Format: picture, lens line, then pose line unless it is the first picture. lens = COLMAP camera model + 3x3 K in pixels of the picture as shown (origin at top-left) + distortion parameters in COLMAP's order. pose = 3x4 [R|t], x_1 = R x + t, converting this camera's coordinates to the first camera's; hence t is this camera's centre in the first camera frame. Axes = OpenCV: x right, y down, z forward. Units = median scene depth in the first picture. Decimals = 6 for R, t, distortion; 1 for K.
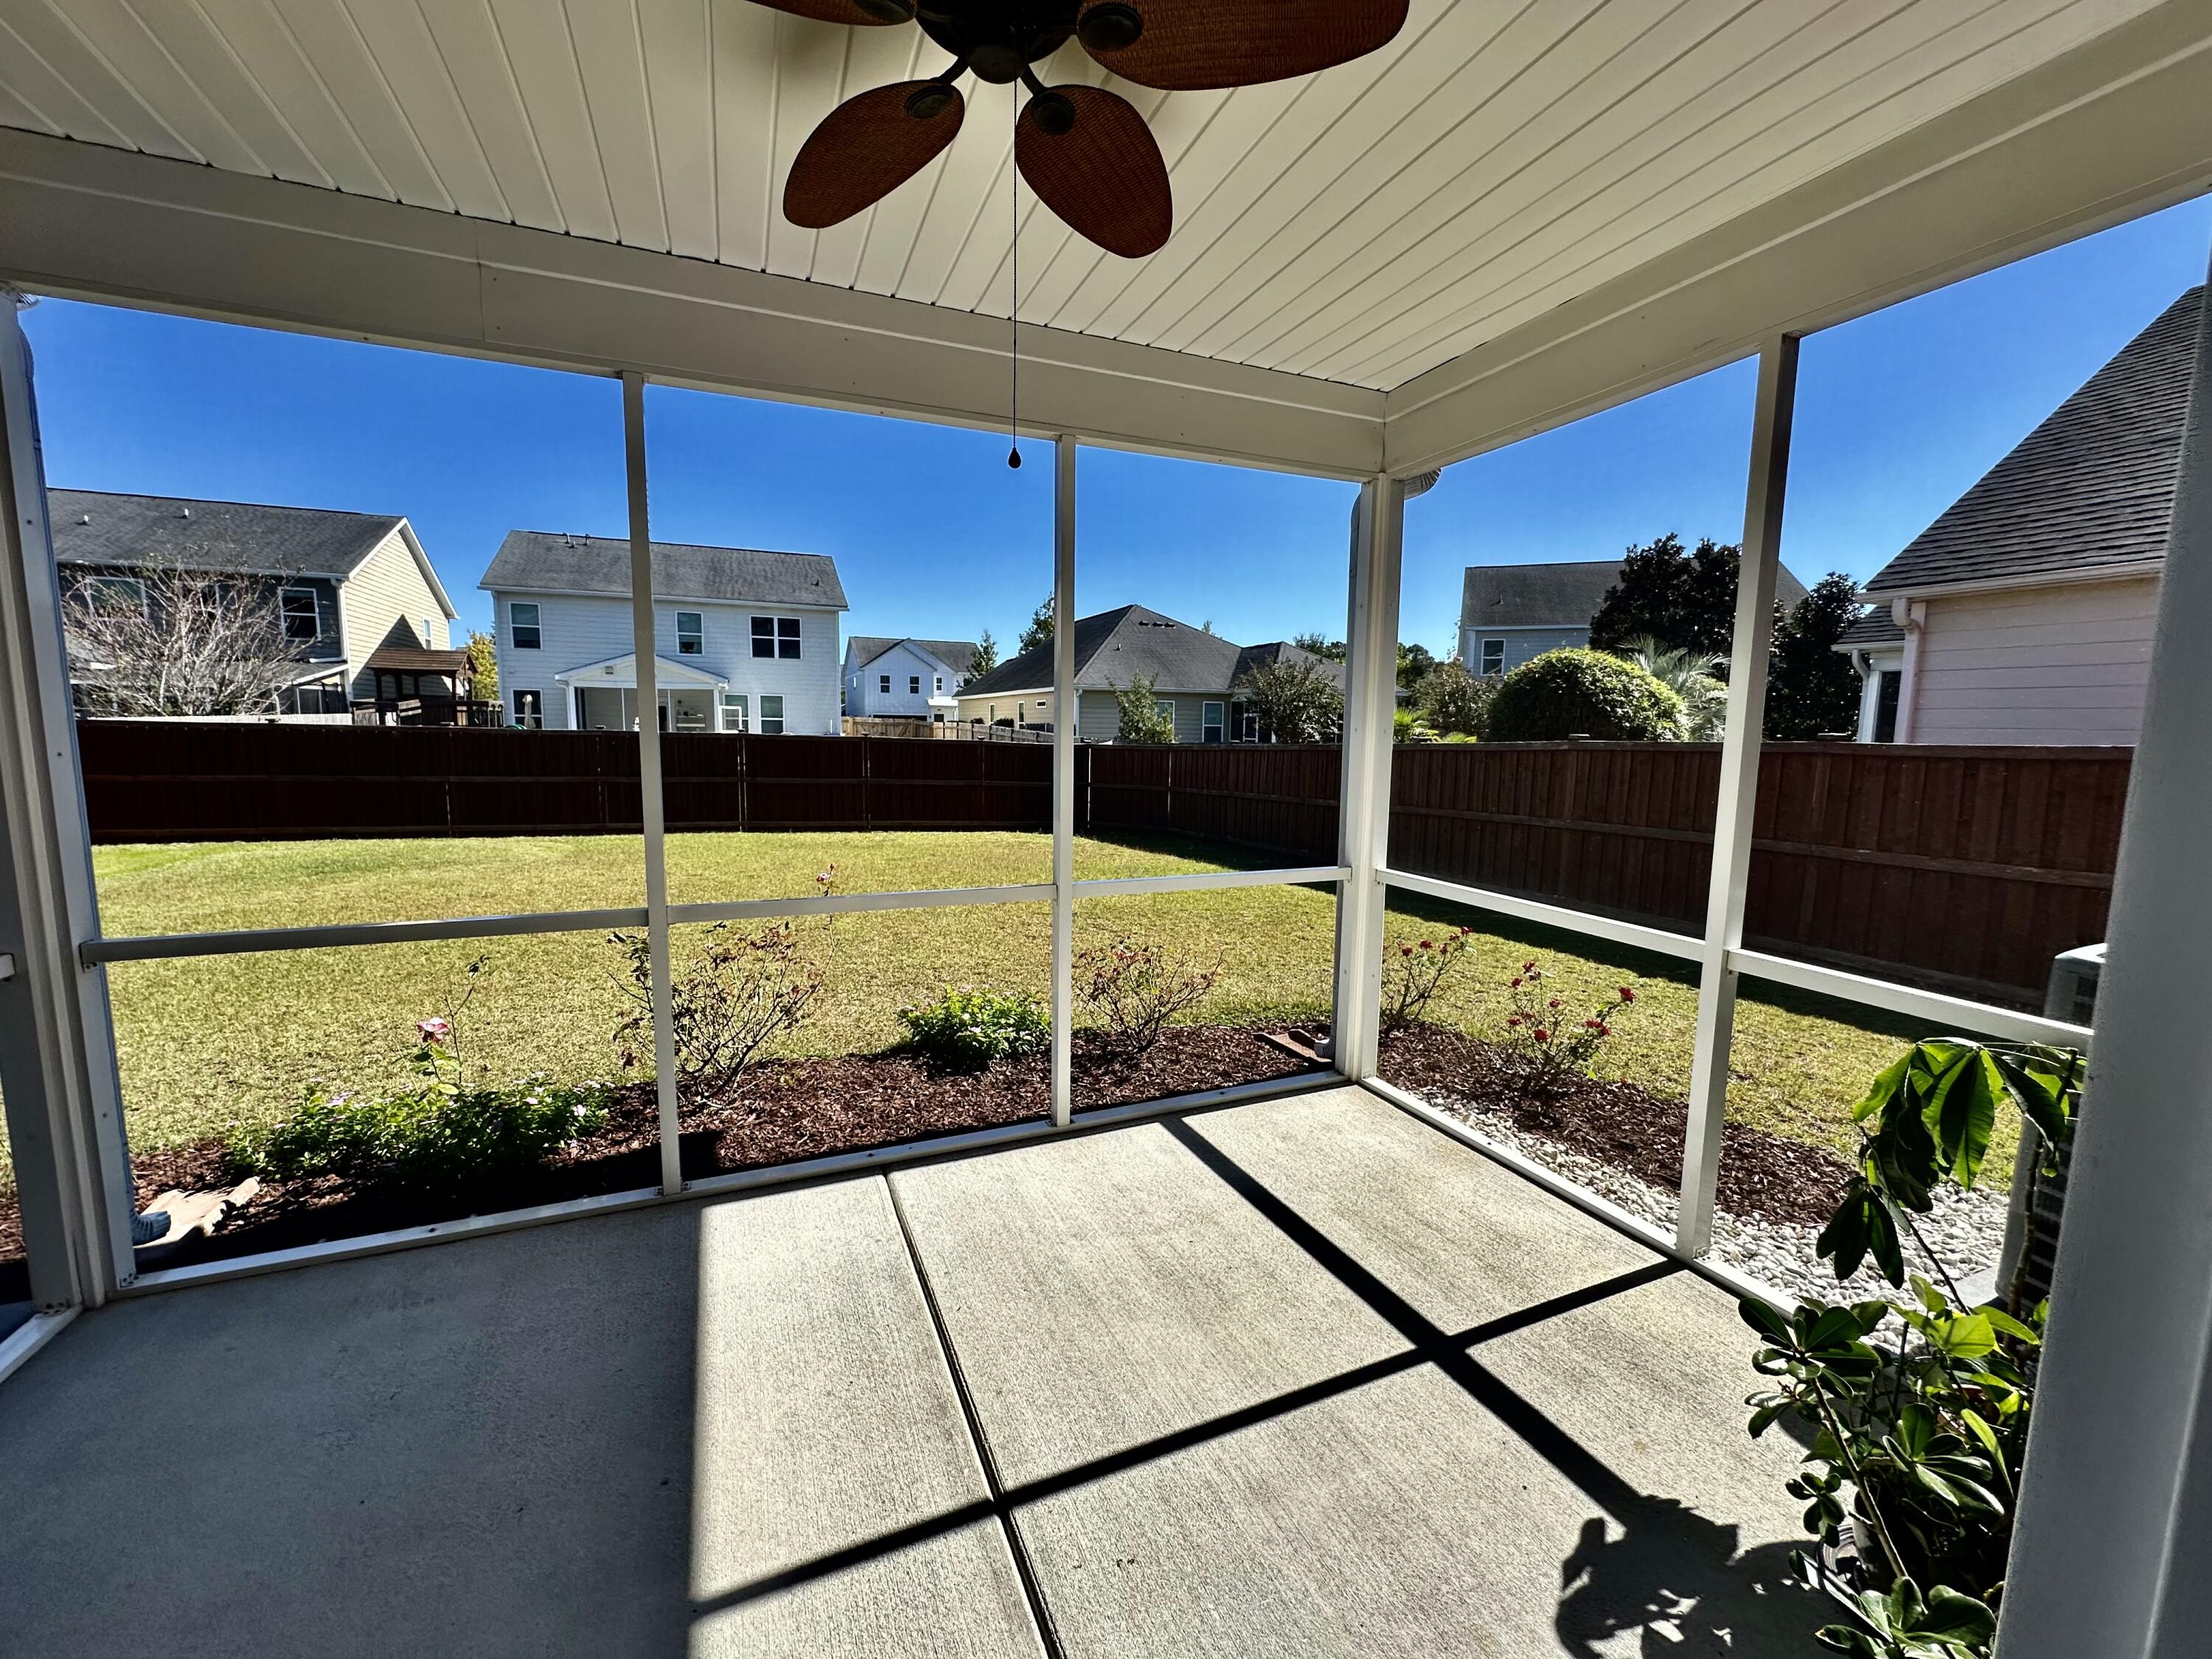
lens RADIAL K [[879.5, 0, 1103.8], [0, 879.5, 826.8], [0, 0, 1]] dist [-0.004709, 0.000833]
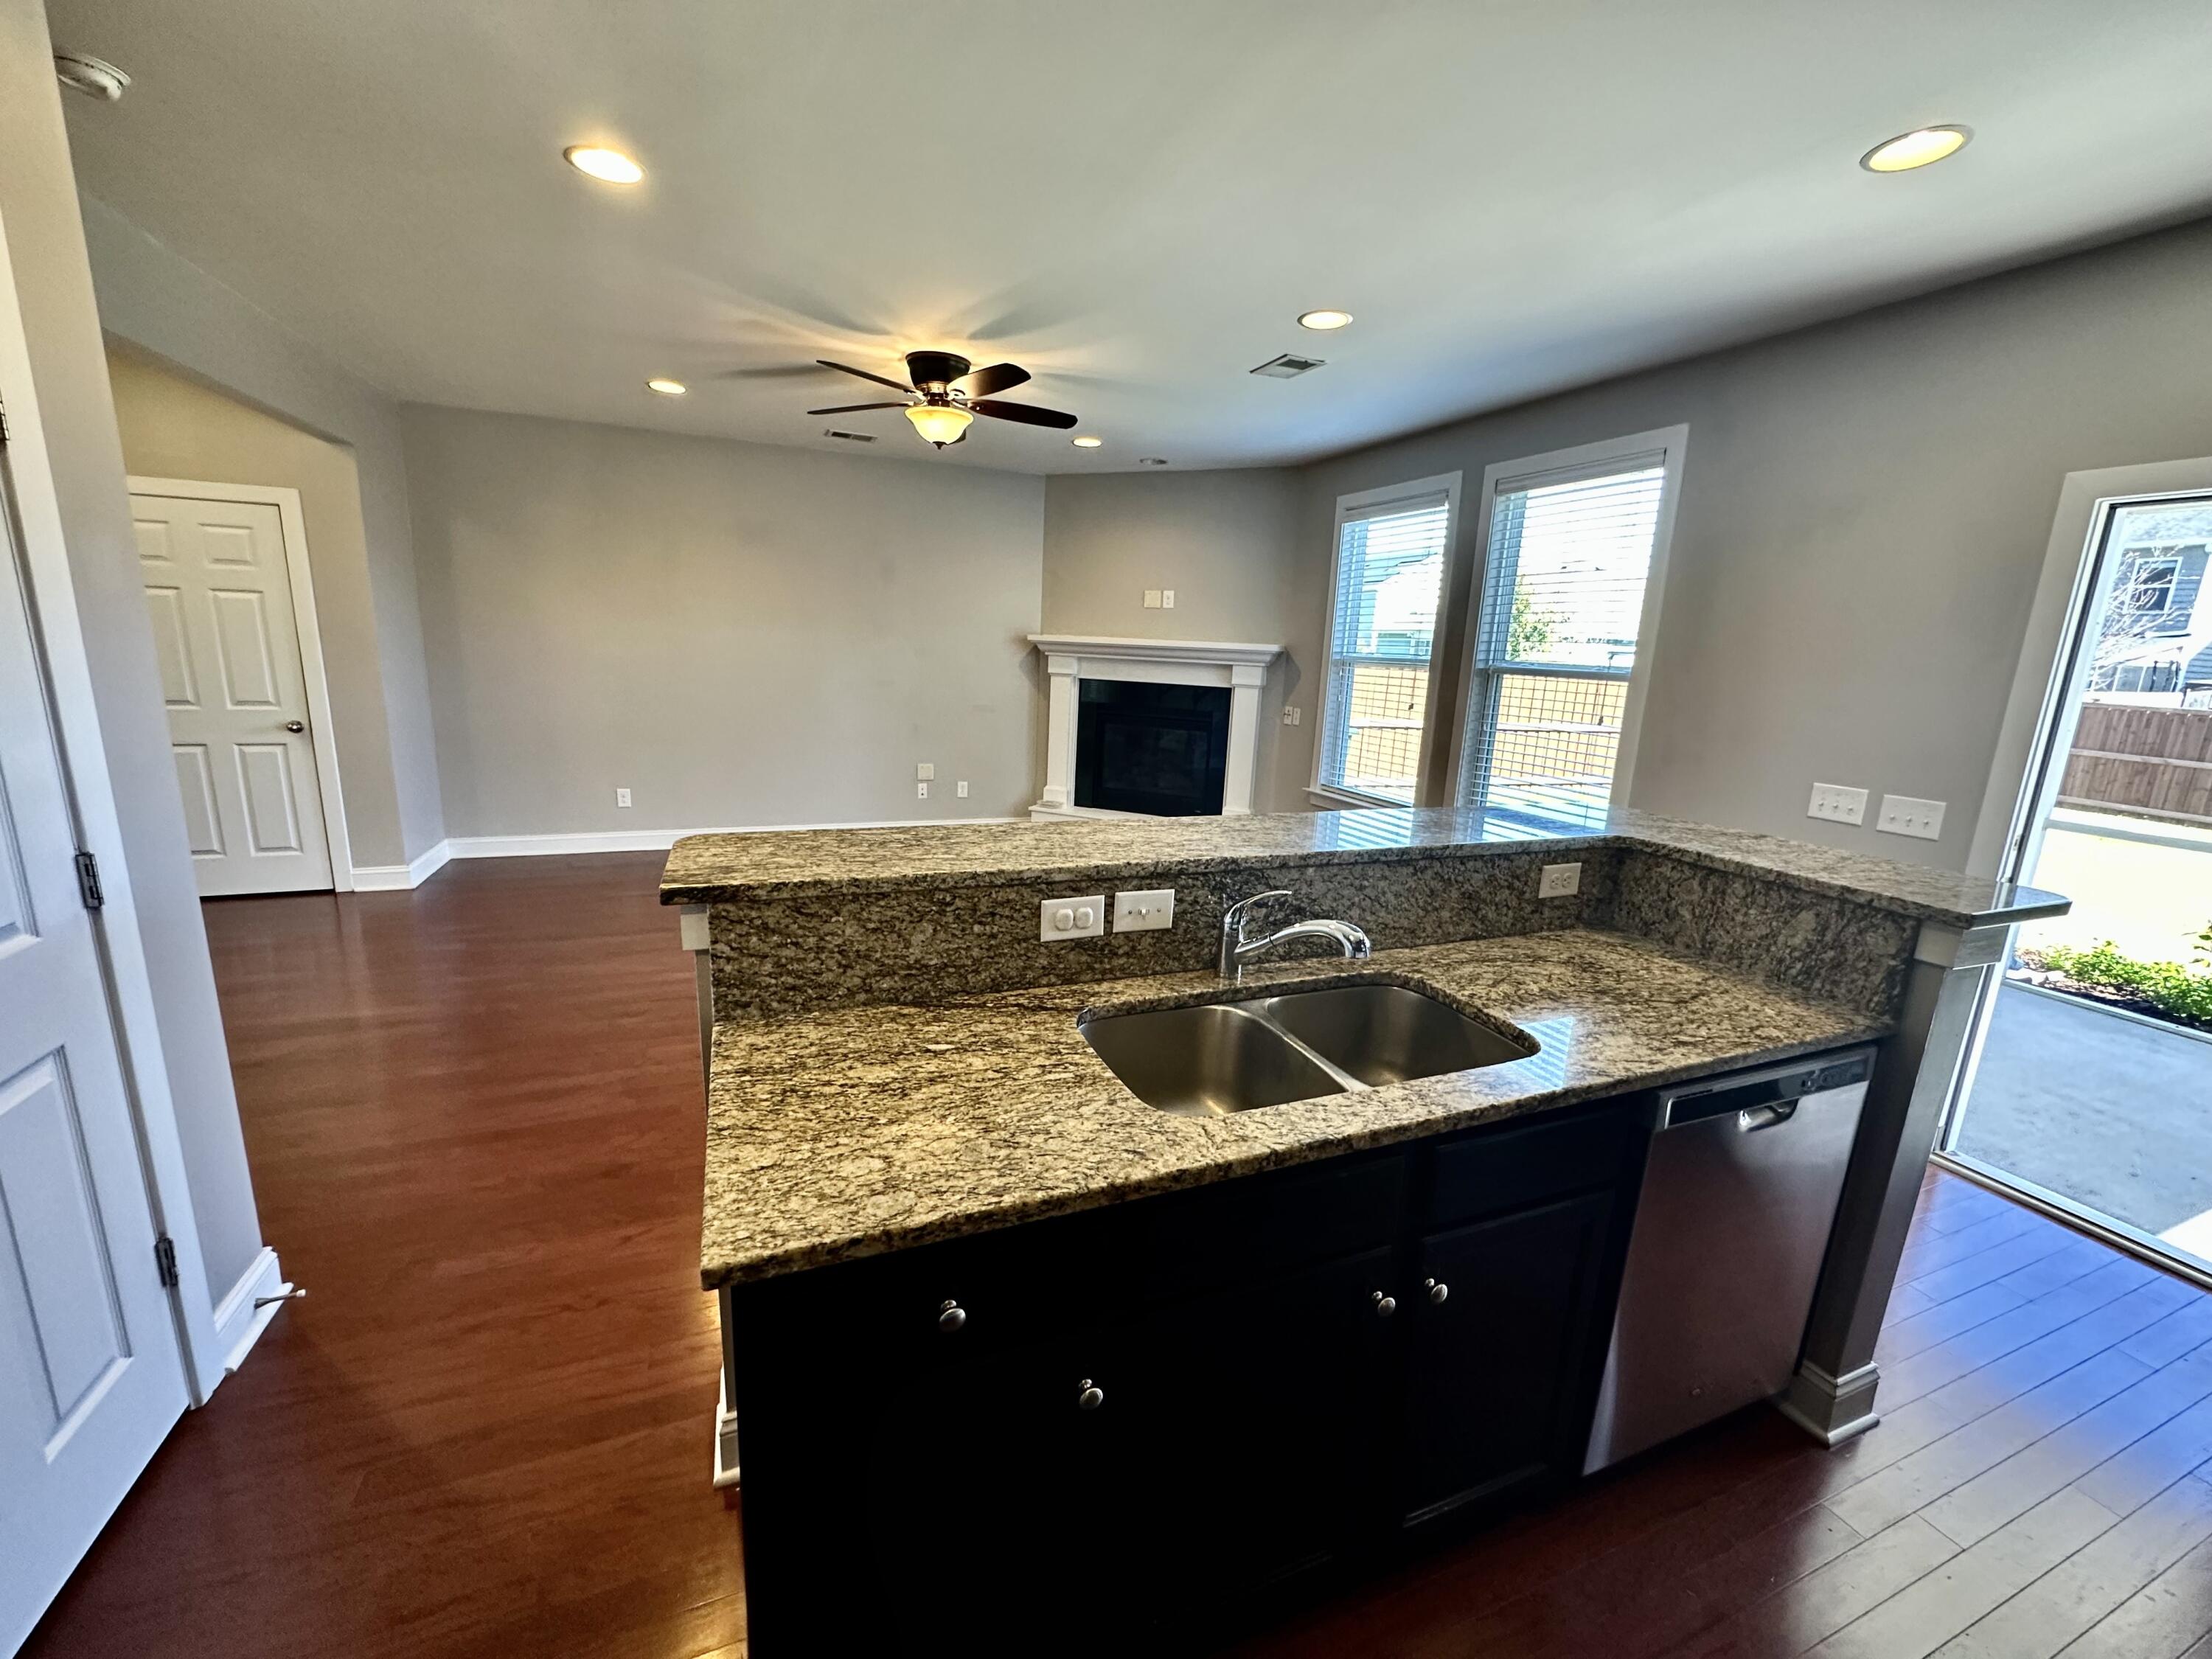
lens RADIAL K [[879.5, 0, 1100.3], [0, 879.5, 832.0], [0, 0, 1]] dist [-0.004709, 0.000833]
pose [[-0.010613, 0.199014, -0.979939, 0.623737], [-0.157280, 0.967464, 0.198184, 0.062048], [0.987497, 0.156228, 0.021033, -0.852404]]
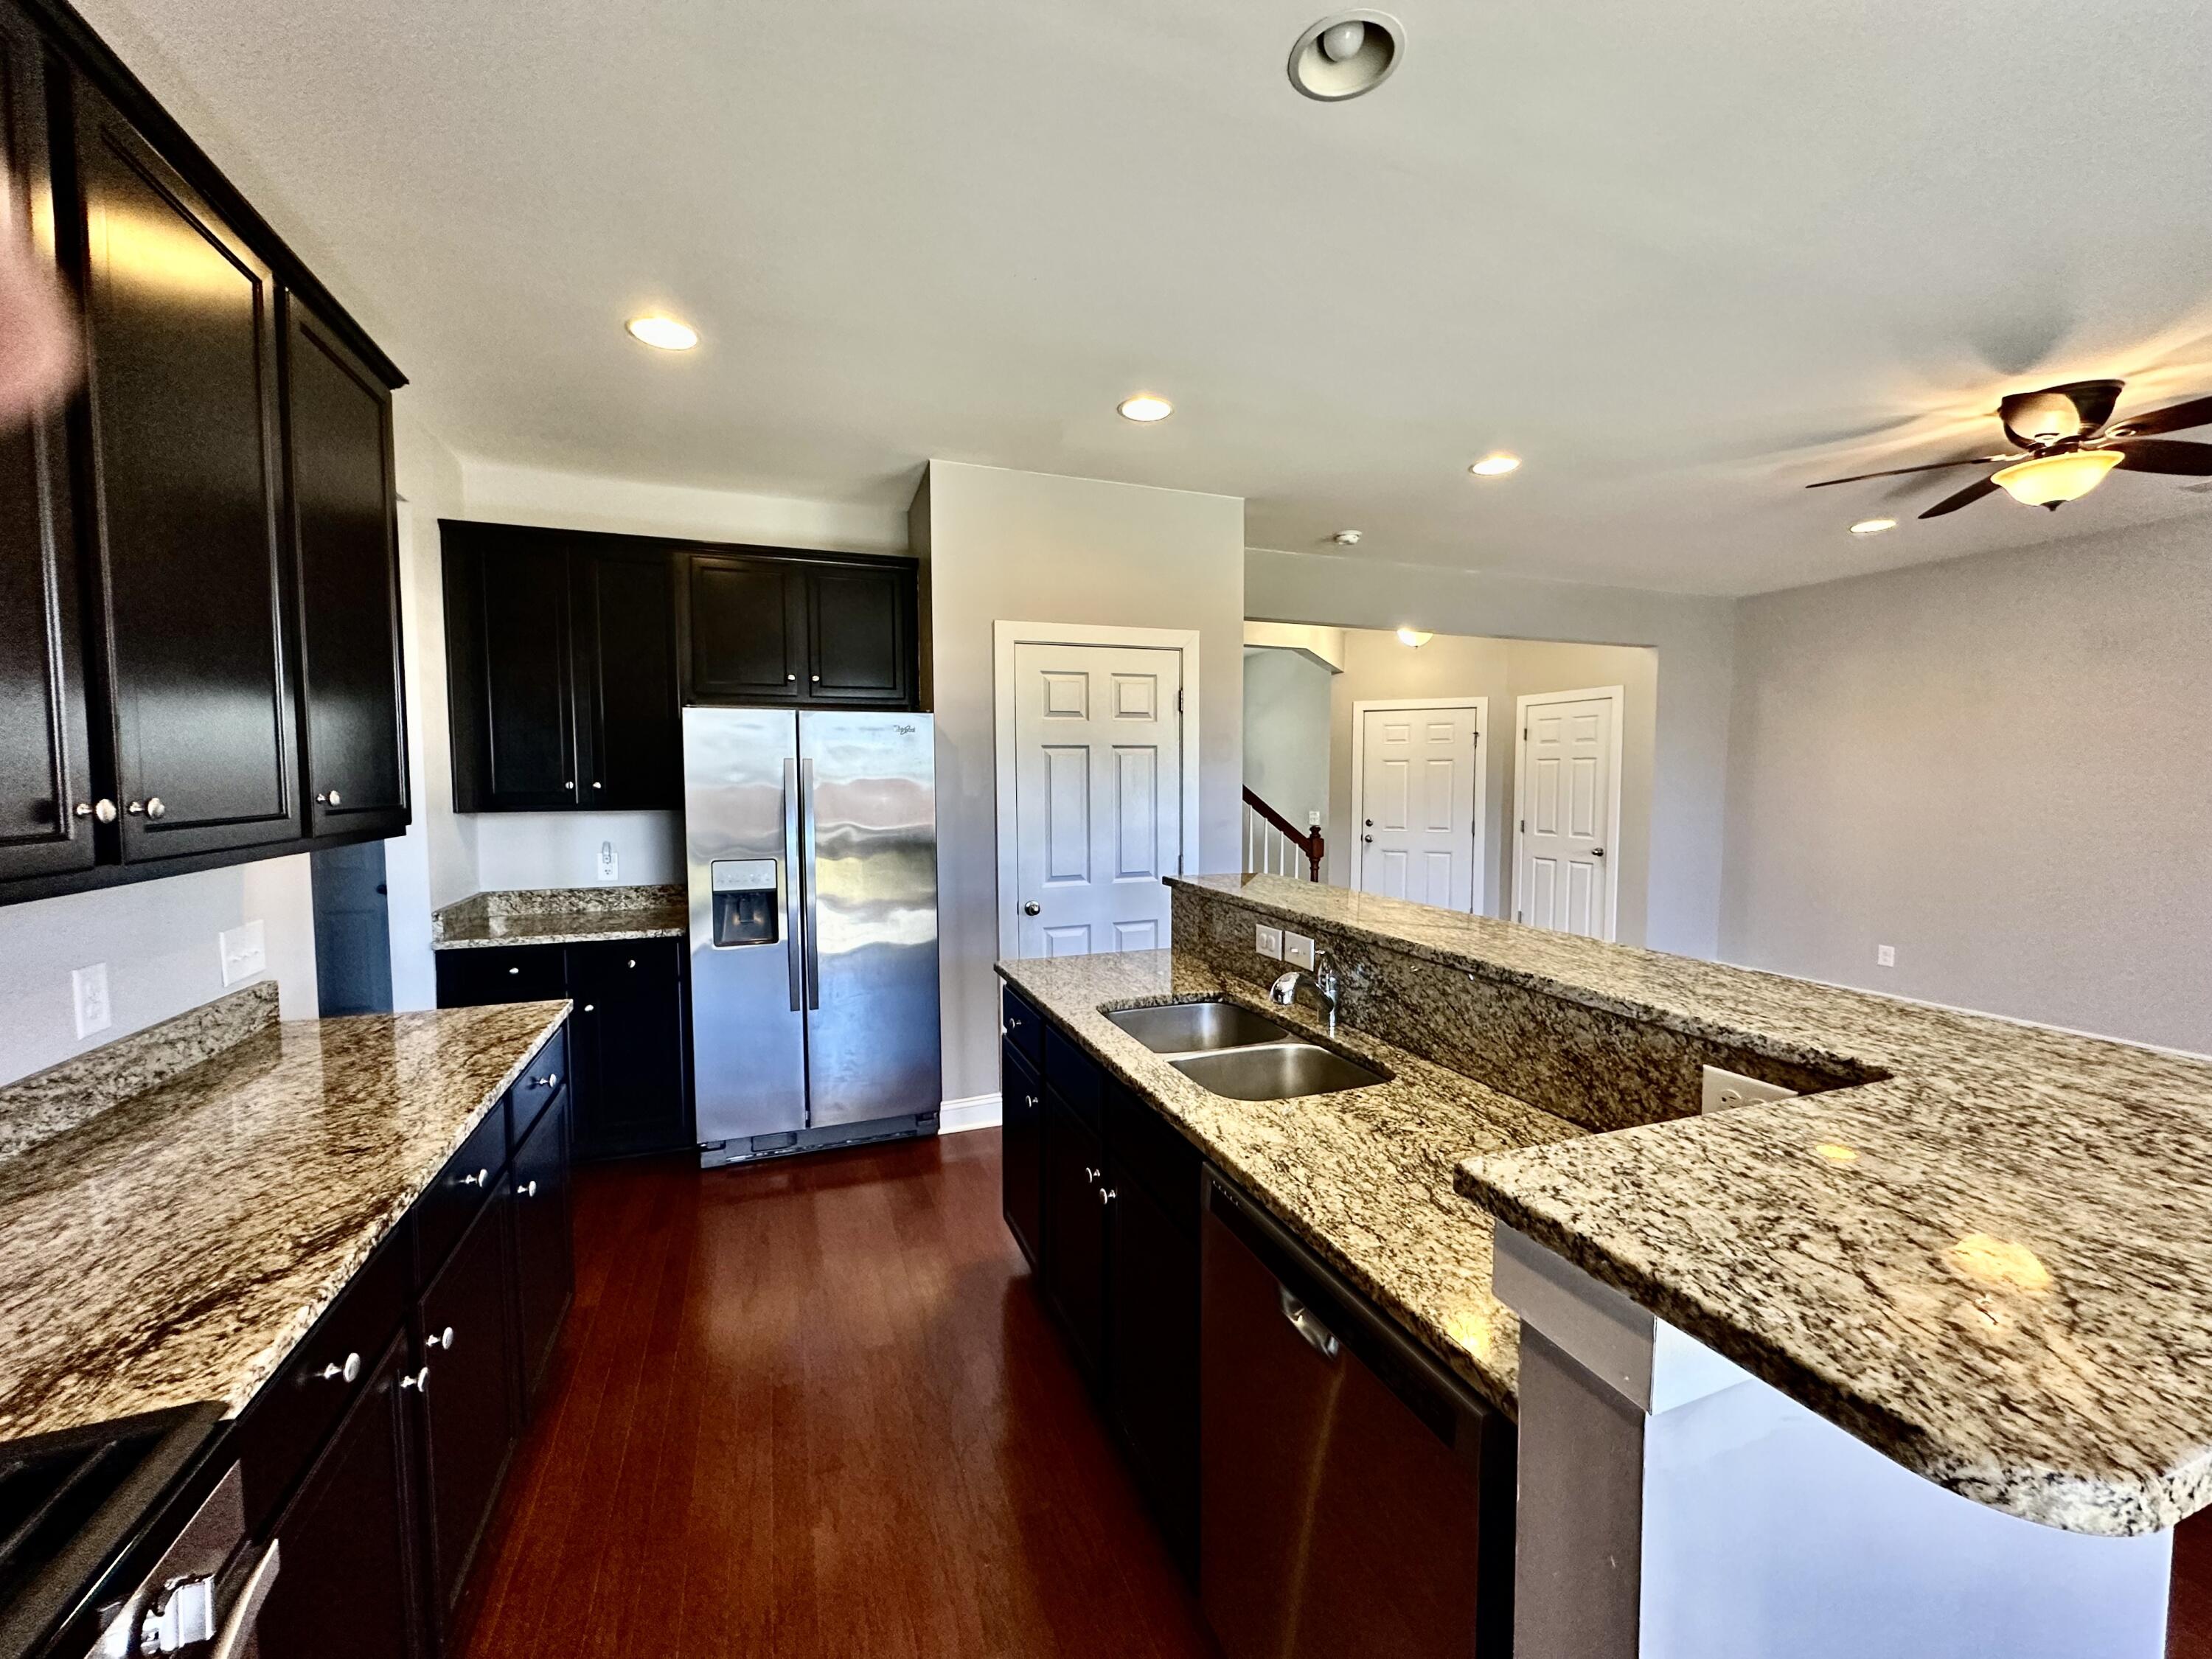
lens RADIAL K [[879.5, 0, 1104.6], [0, 879.5, 833.2], [0, 0, 1]] dist [-0.004709, 0.000833]
pose [[-0.999332, -0.014035, 0.033749, -2.532269], [-0.007760, 0.983761, 0.179314, -0.508850], [-0.035718, 0.178932, -0.983213, 5.138020]]
